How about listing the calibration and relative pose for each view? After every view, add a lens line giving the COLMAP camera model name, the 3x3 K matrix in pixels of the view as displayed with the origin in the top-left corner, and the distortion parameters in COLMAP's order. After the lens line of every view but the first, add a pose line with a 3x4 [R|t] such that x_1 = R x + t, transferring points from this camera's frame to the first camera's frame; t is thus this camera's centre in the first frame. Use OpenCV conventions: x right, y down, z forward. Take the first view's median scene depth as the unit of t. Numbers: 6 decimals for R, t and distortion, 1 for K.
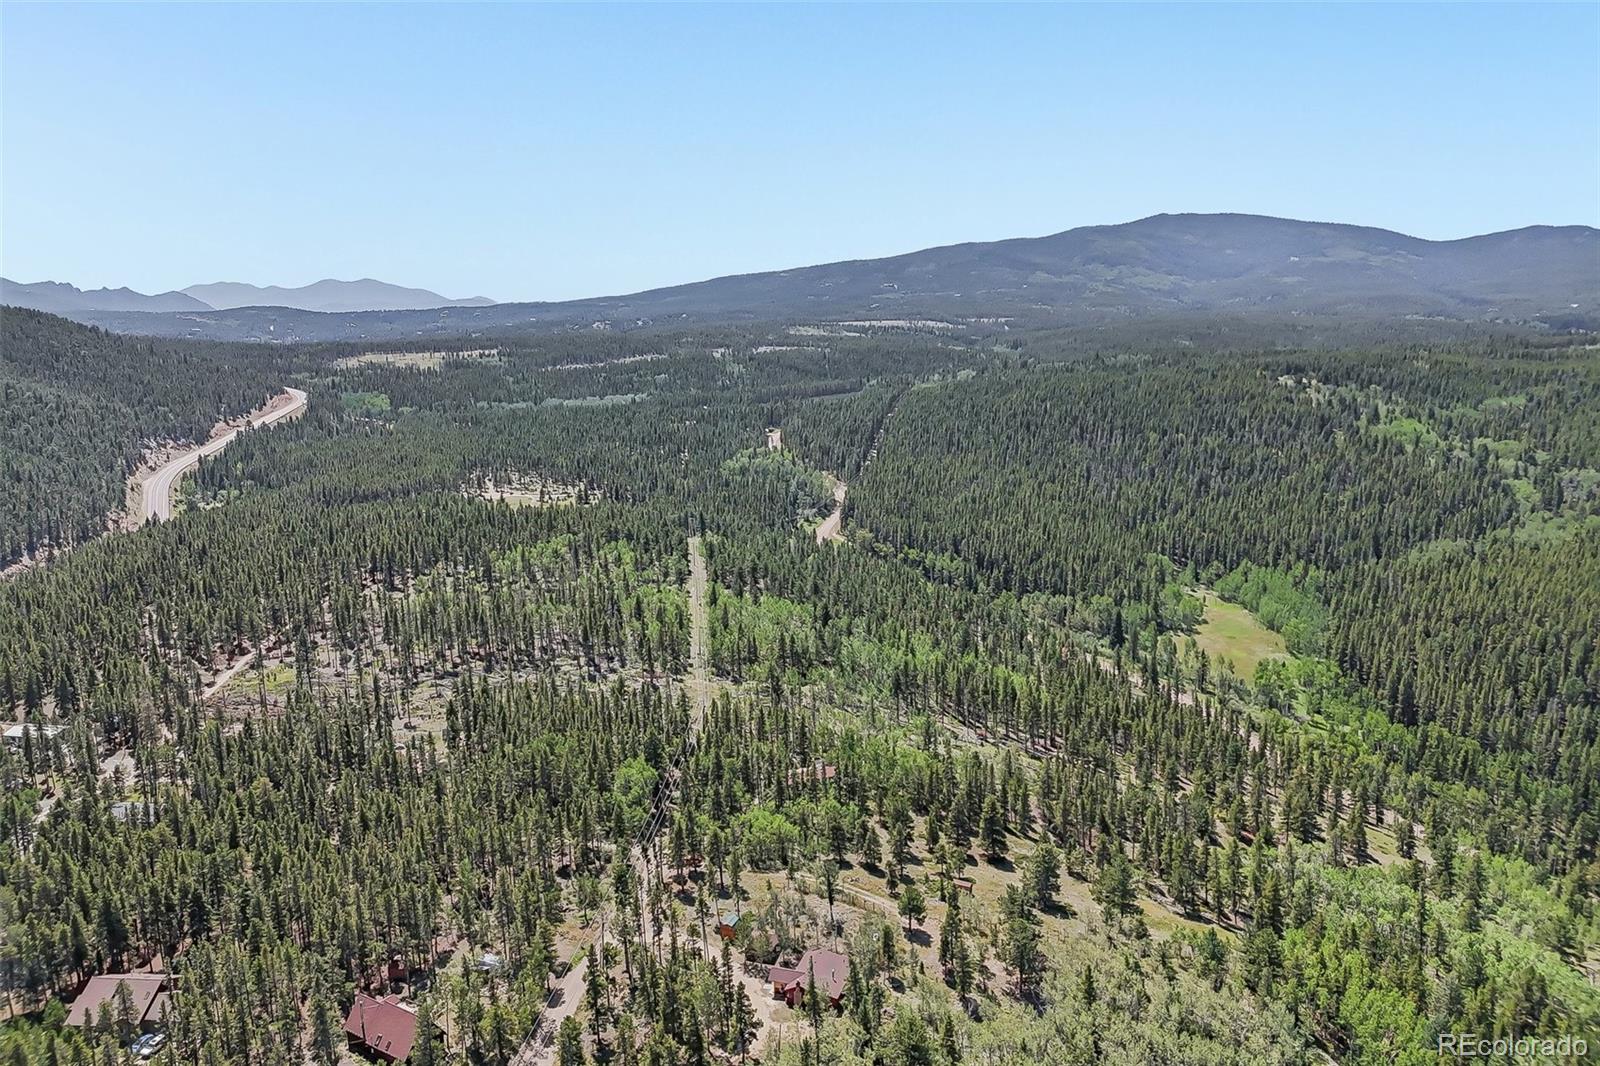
lens RADIAL K [[1172.7, 0, 807.6], [0, 1172.7, 526.9], [0, 0, 1]] dist [0.067217, -0.066832]
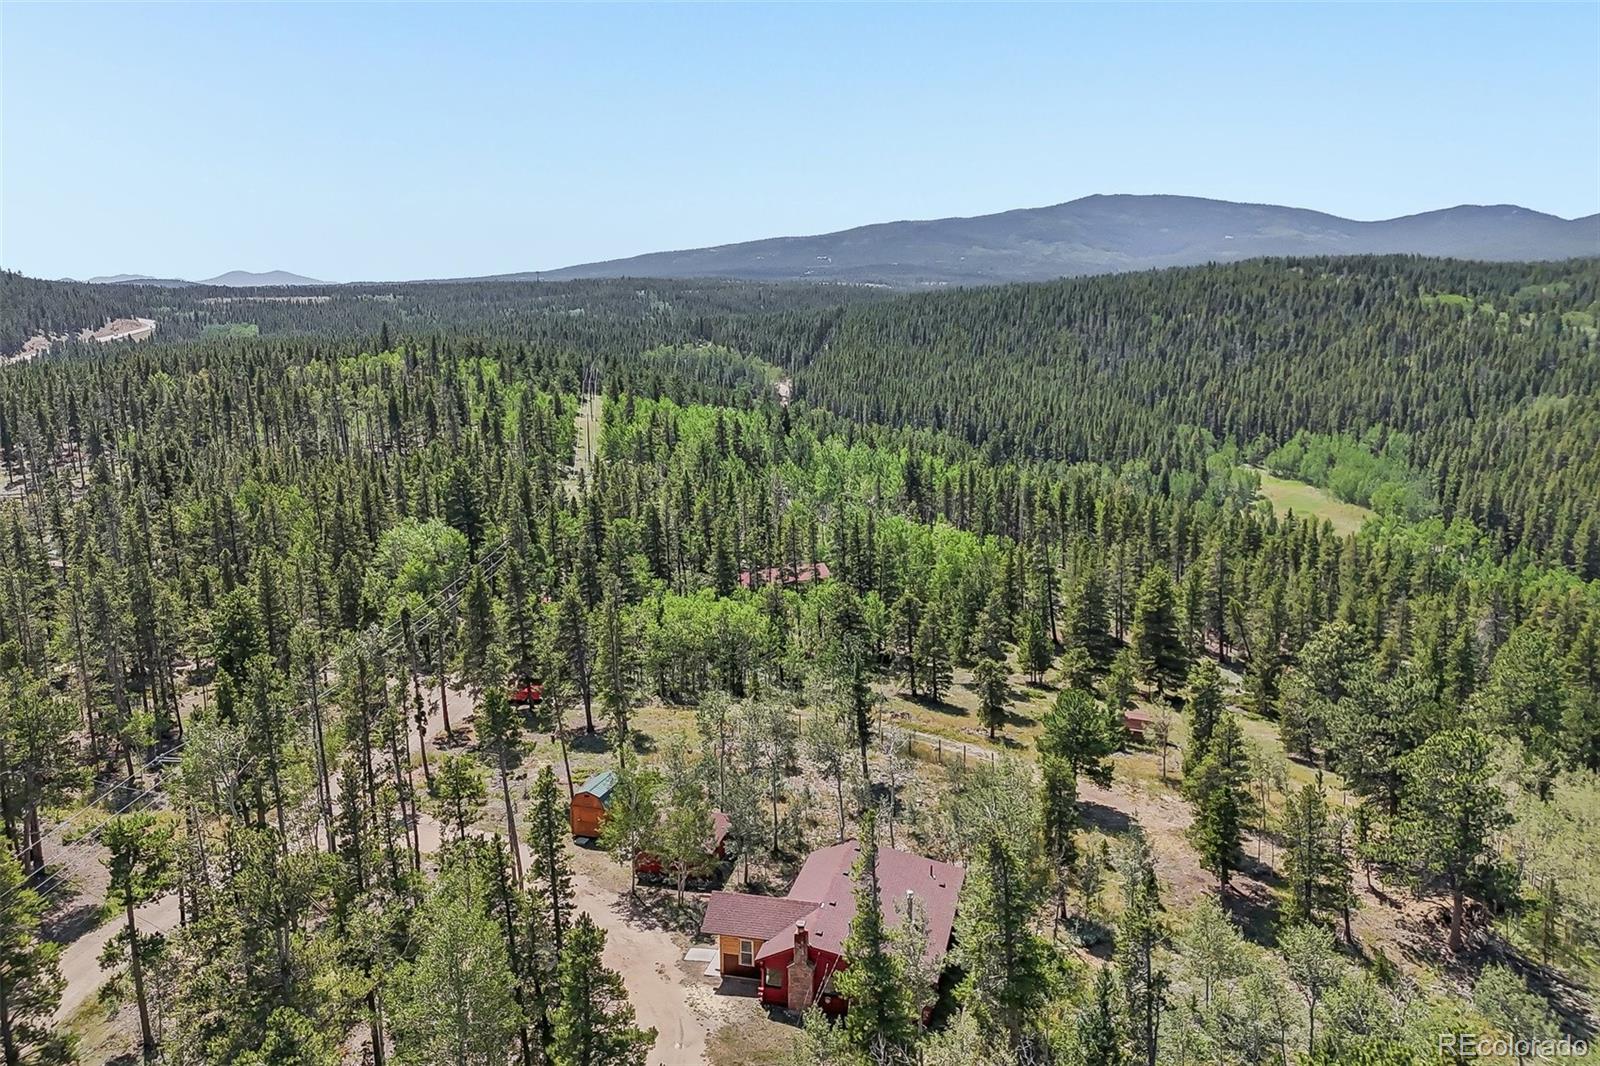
lens RADIAL K [[1172.7, 0, 807.6], [0, 1172.7, 526.9], [0, 0, 1]] dist [0.067217, -0.066832]
pose [[0.998286, -0.011672, 0.057356, -0.007435], [0.011750, 0.999930, -0.001027, 0.093315], [-0.057340, 0.001700, 0.998353, 0.231329]]
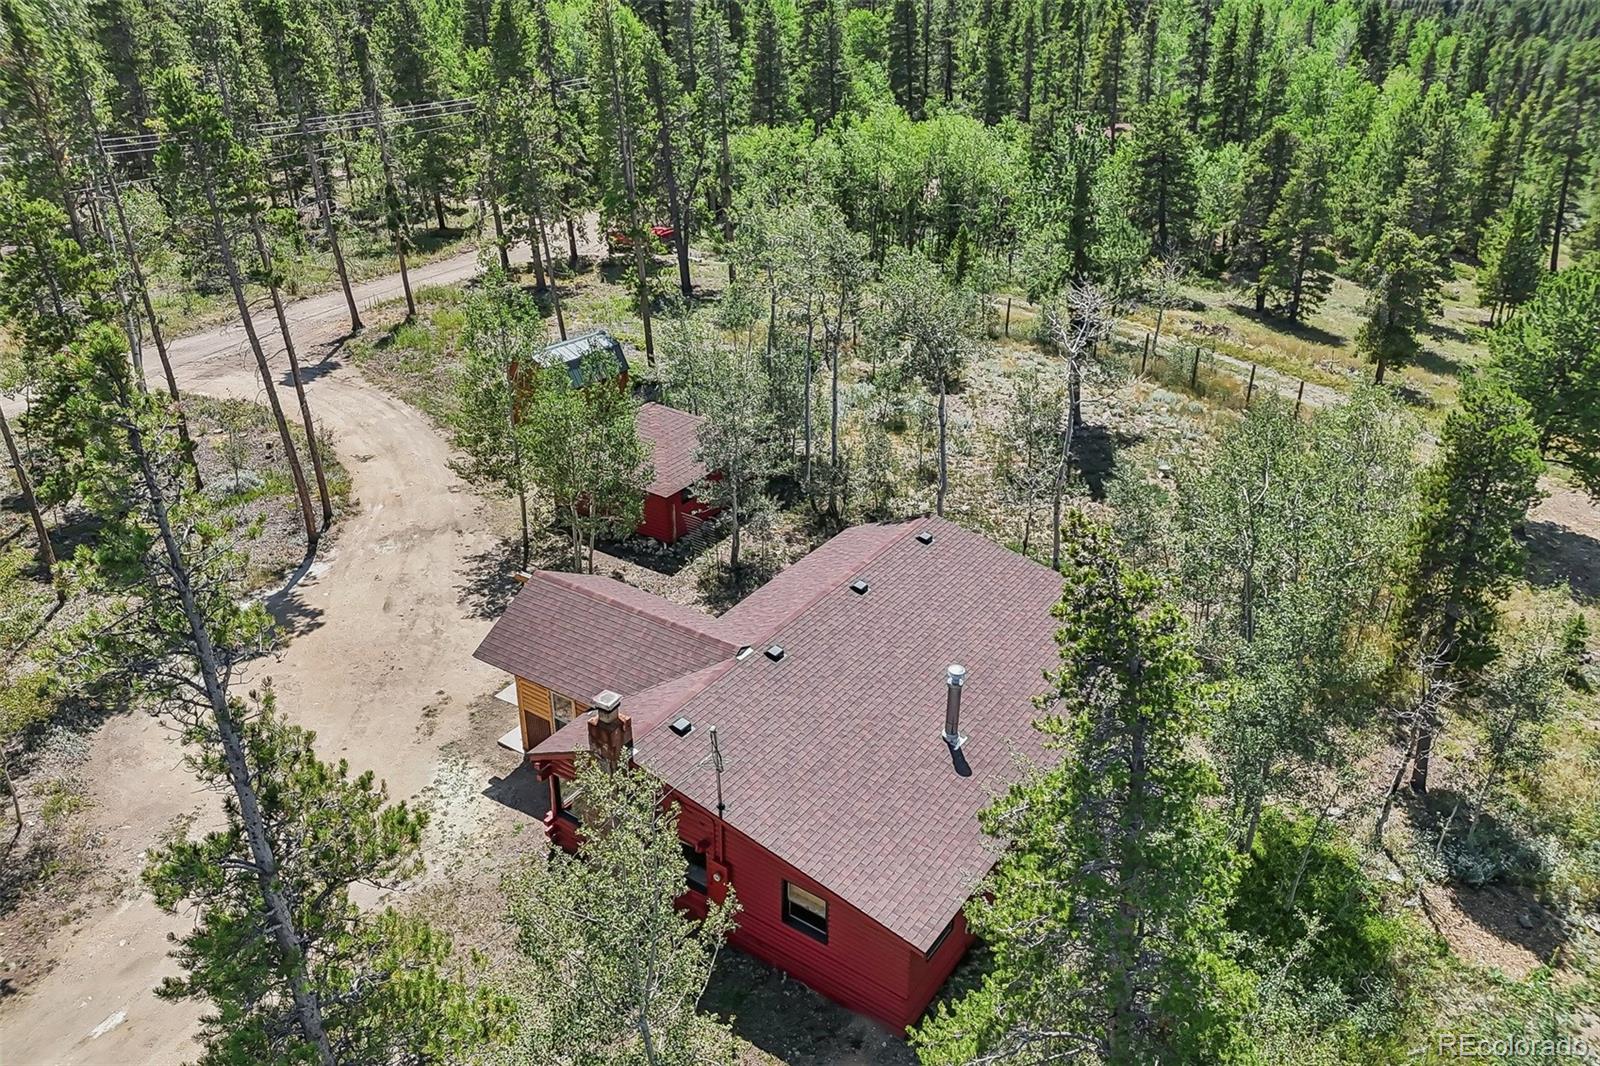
lens RADIAL K [[1172.7, 0, 807.6], [0, 1172.7, 526.9], [0, 0, 1]] dist [0.067217, -0.066832]
pose [[0.954658, 0.142029, -0.261641, 0.011588], [-0.061815, 0.954275, 0.292471, 0.109778], [0.291217, -0.263036, 0.919785, 0.297910]]
